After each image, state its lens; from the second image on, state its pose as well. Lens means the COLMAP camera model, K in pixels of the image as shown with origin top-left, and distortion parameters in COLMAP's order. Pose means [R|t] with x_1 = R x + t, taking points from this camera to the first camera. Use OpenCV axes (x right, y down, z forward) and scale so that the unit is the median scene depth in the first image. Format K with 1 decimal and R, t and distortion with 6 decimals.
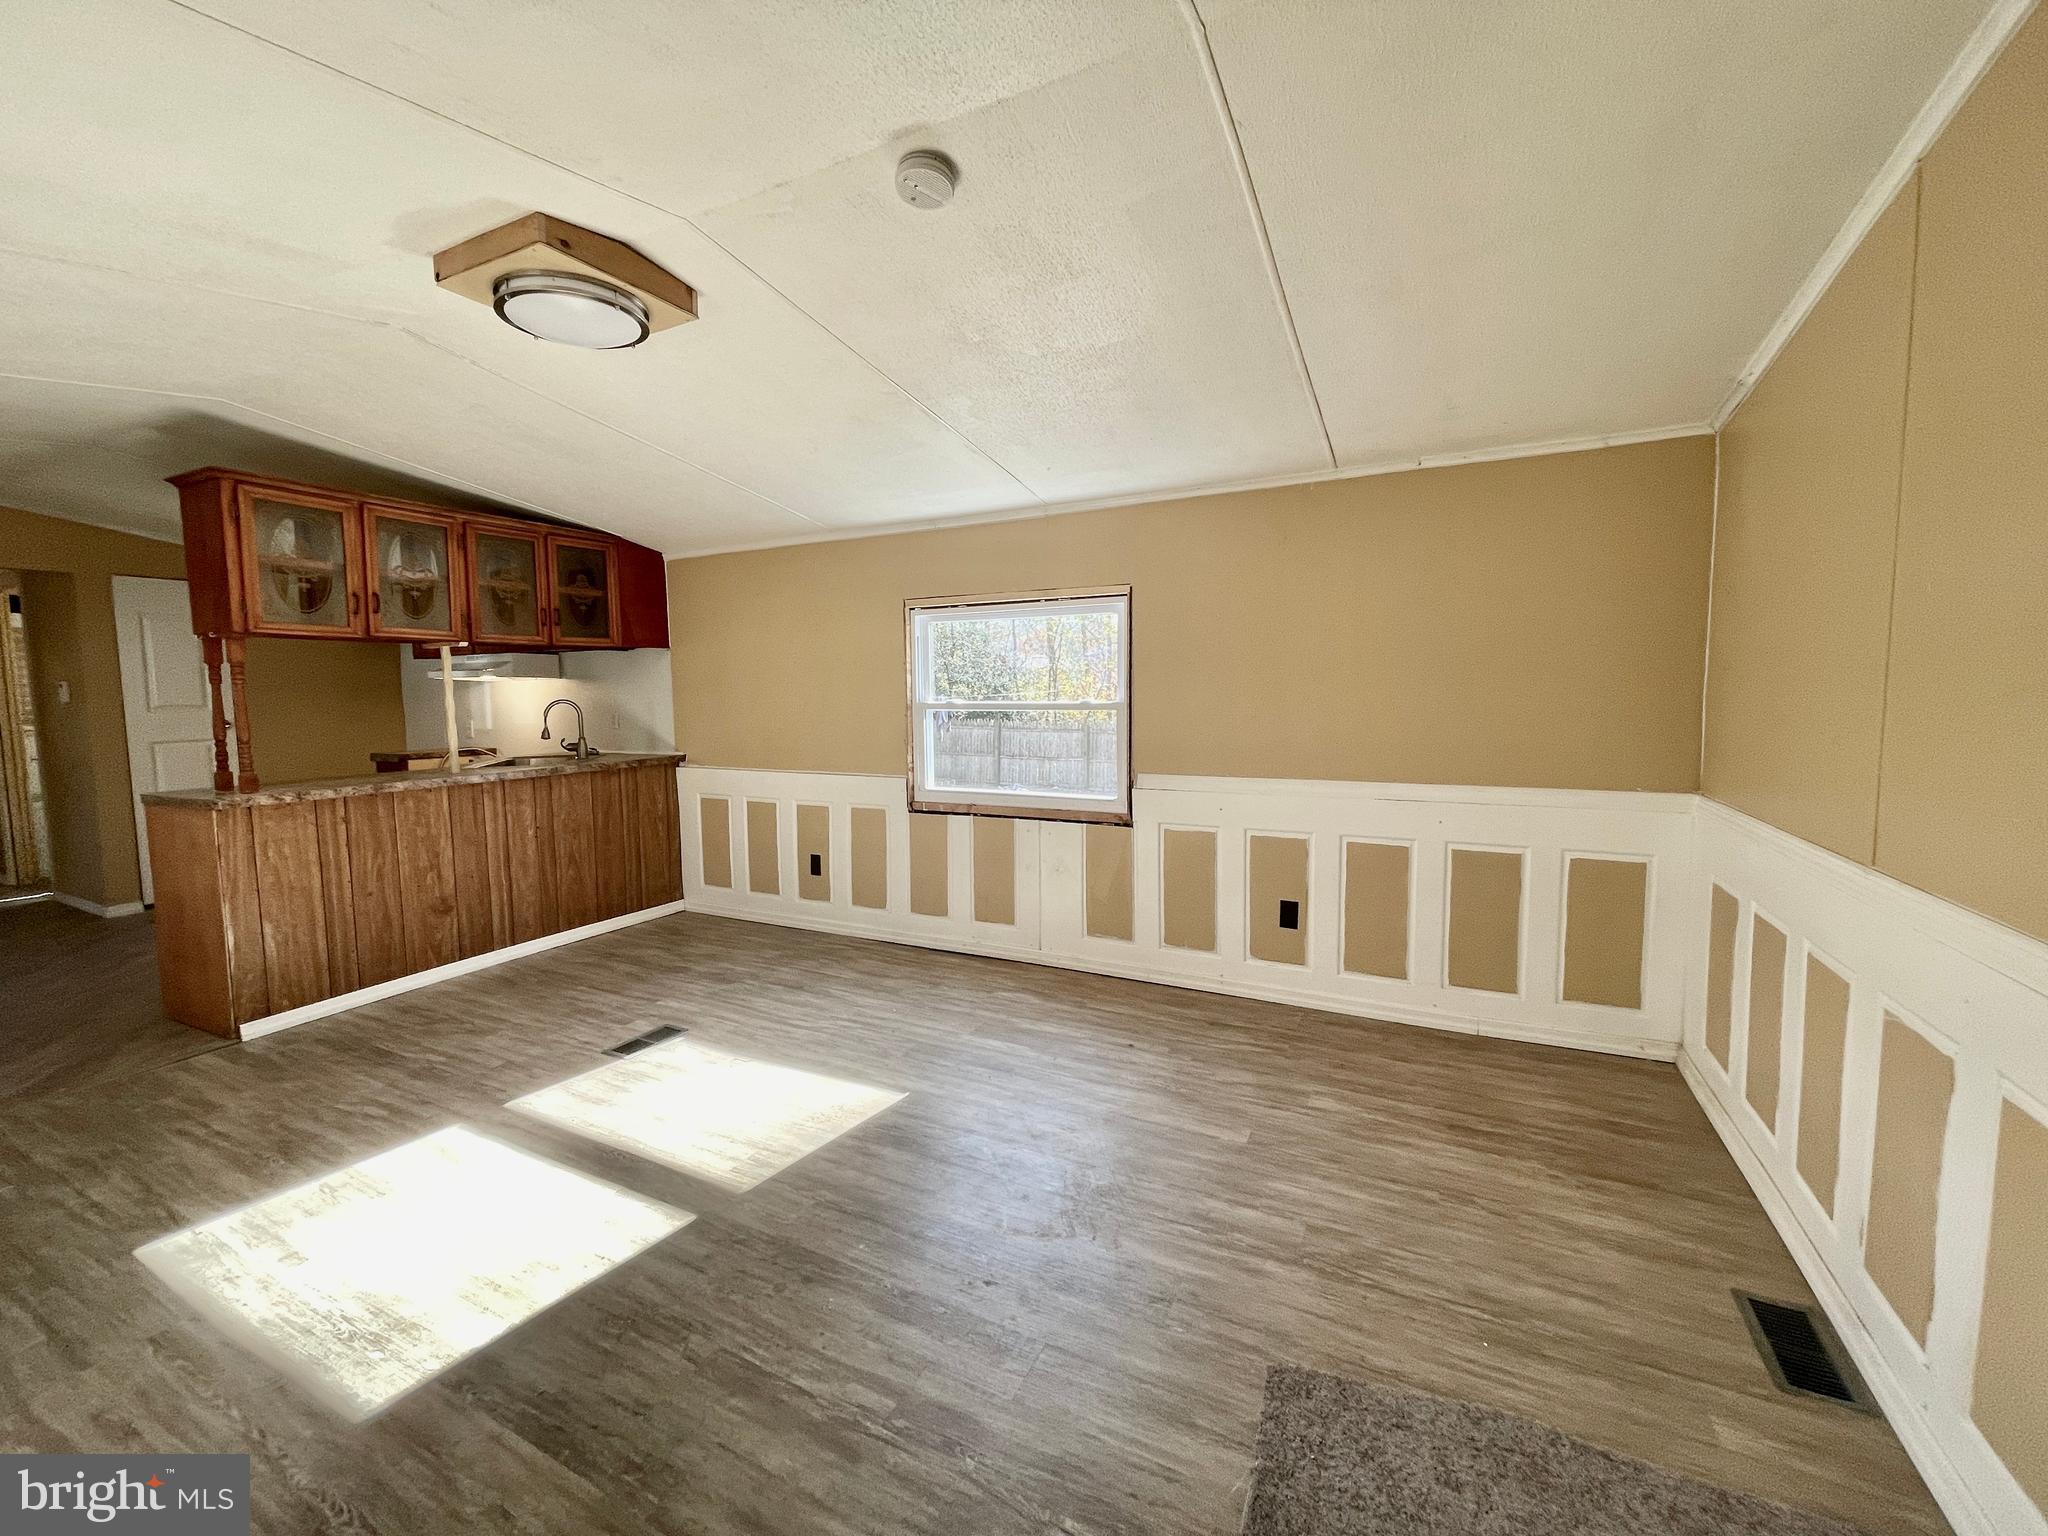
lens RADIAL K [[821.1, 0, 1023.2], [0, 821.1, 753.7], [0, 0, 1]] dist [-0.006853, 0.000198]
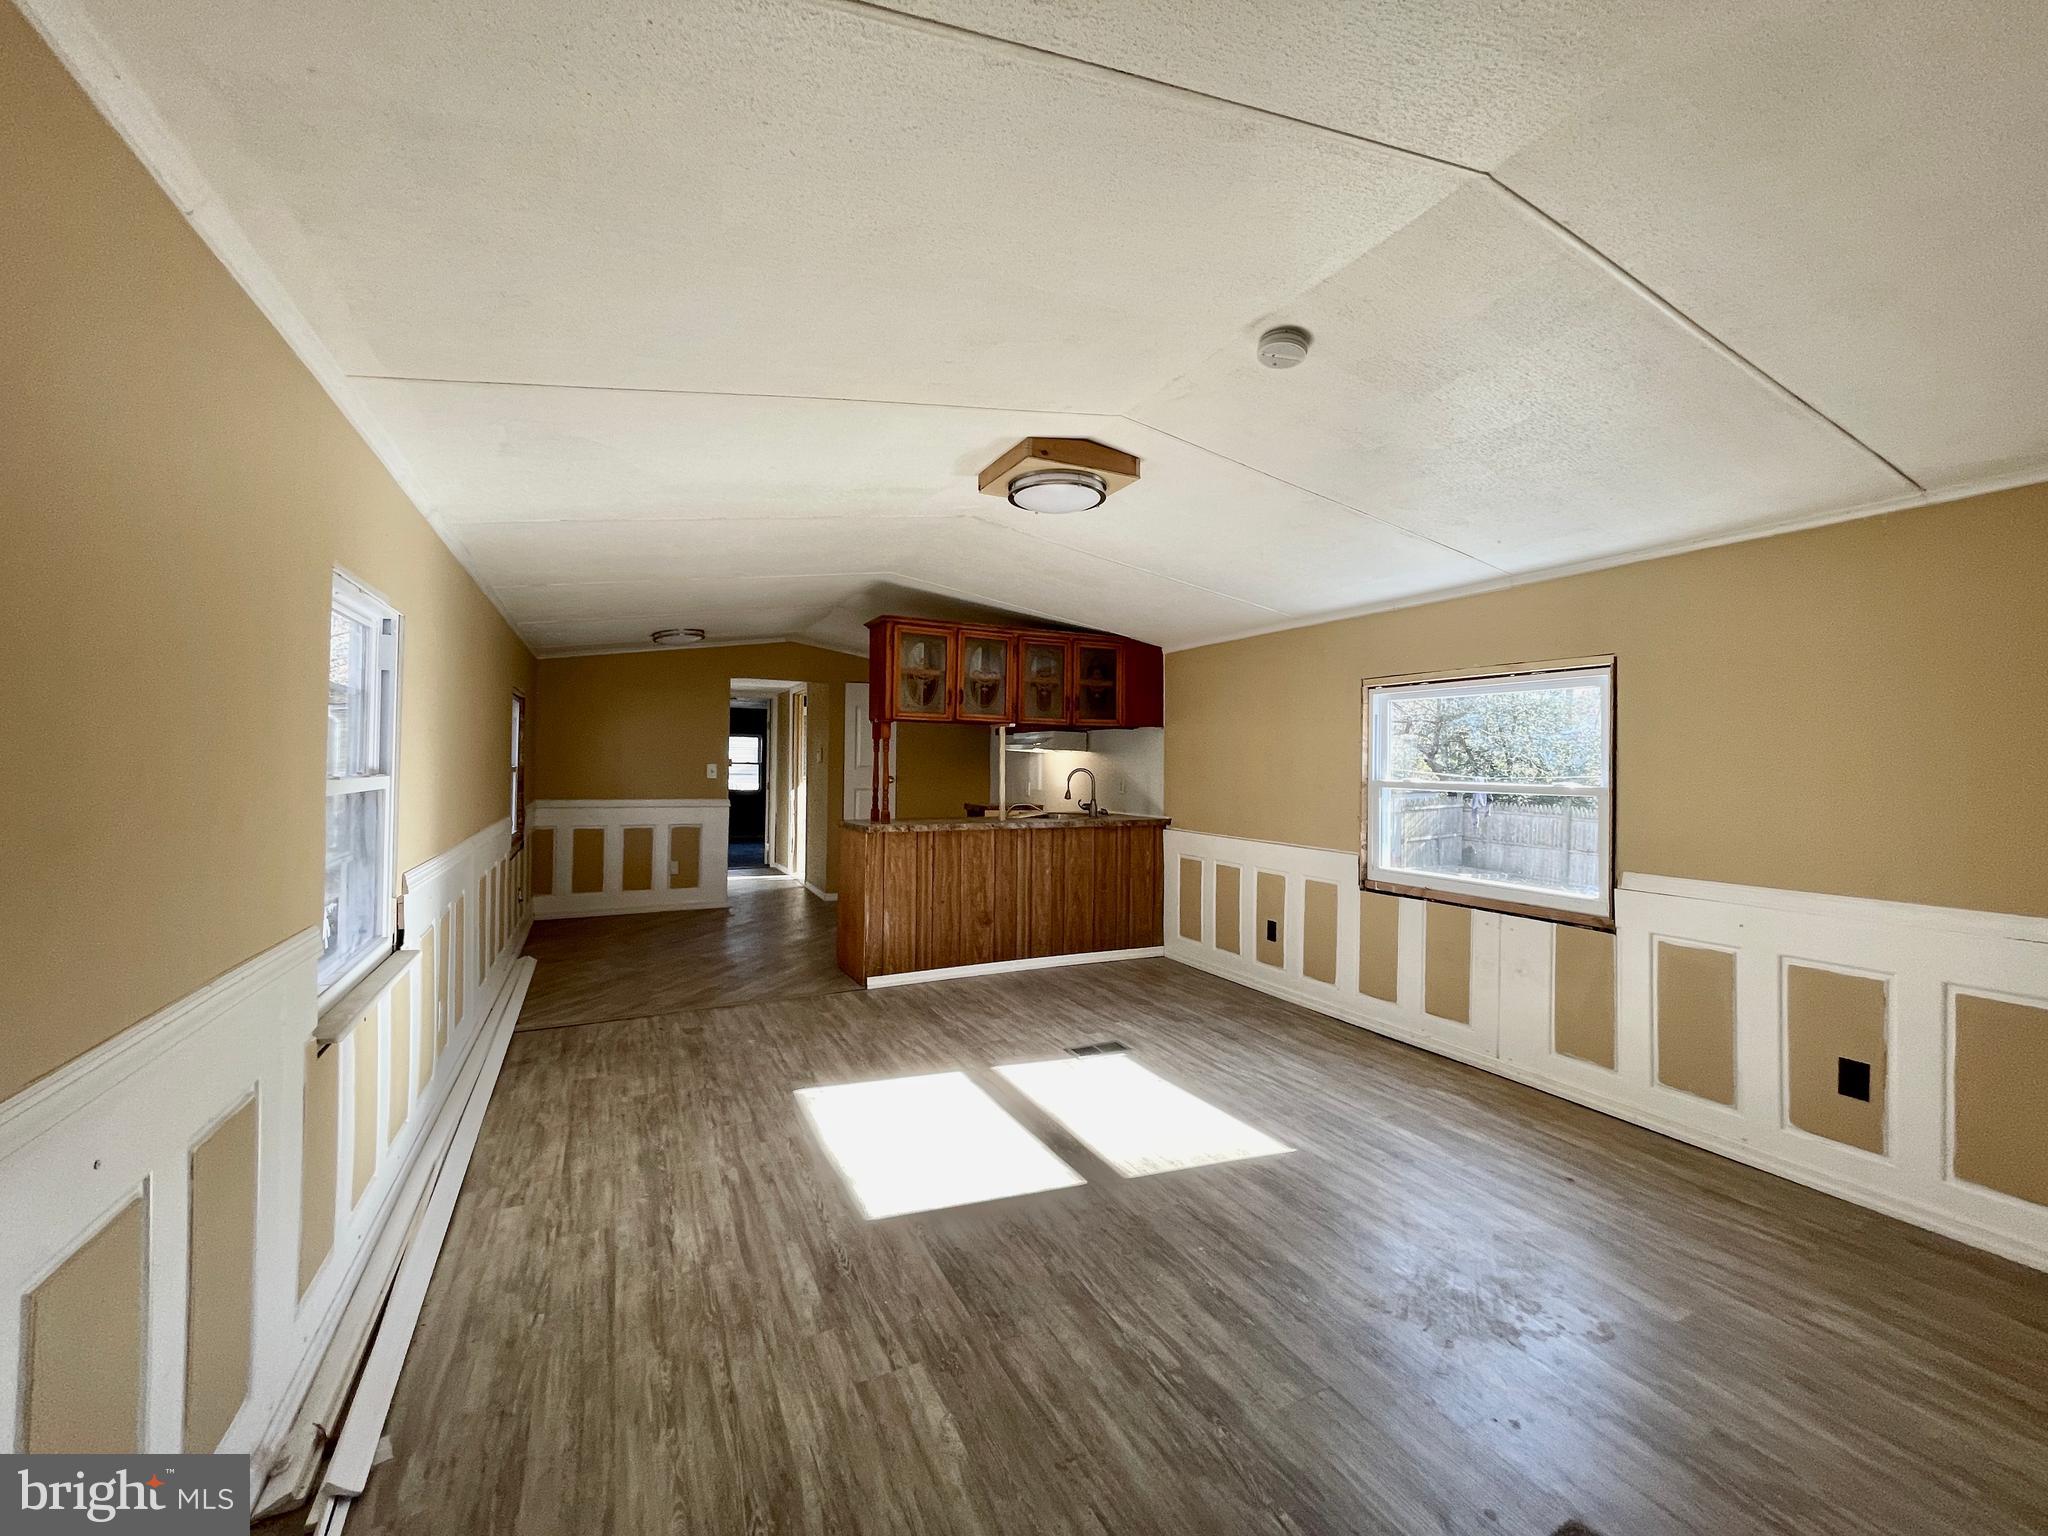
lens RADIAL K [[821.1, 0, 1023.2], [0, 821.1, 753.7], [0, 0, 1]] dist [-0.006853, 0.000198]
pose [[0.802456, 0.015882, -0.596500, 0.153685], [-0.070603, 0.995151, -0.068484, 0.004953], [0.592520, 0.097070, 0.799686, -0.072698]]
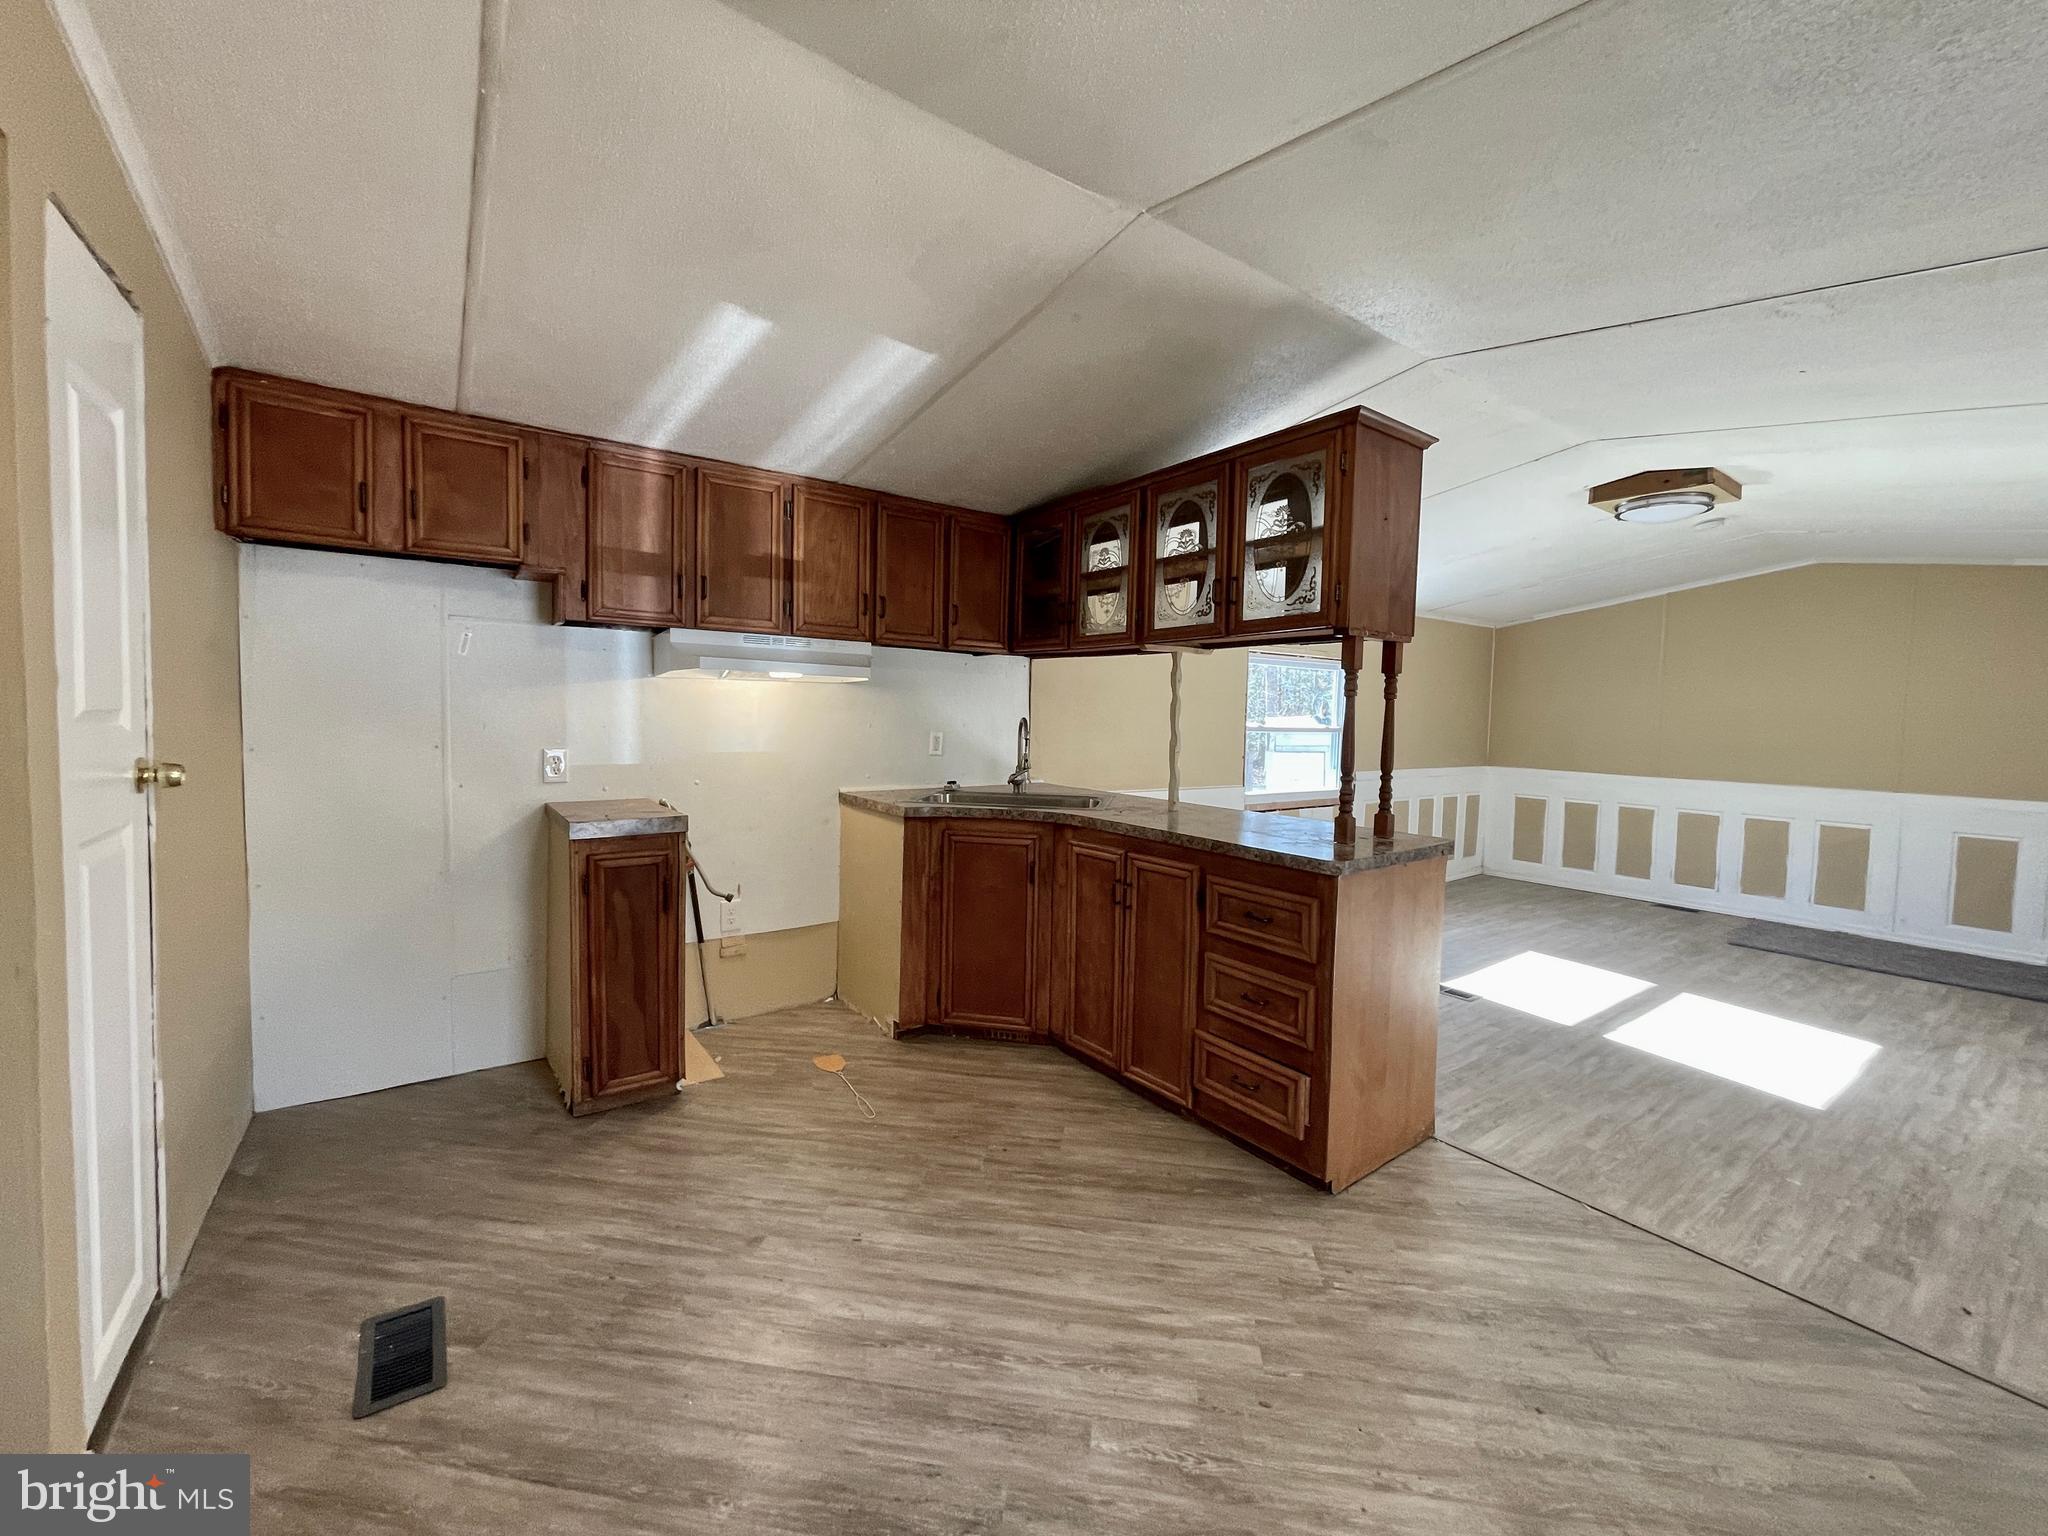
lens RADIAL K [[821.1, 0, 1023.2], [0, 821.1, 753.7], [0, 0, 1]] dist [-0.006853, 0.000198]
pose [[0.465726, -0.015370, 0.884796, -1.707381], [0.043581, 0.999034, -0.005585, -0.035274], [-0.883855, 0.041162, 0.465946, 0.880751]]
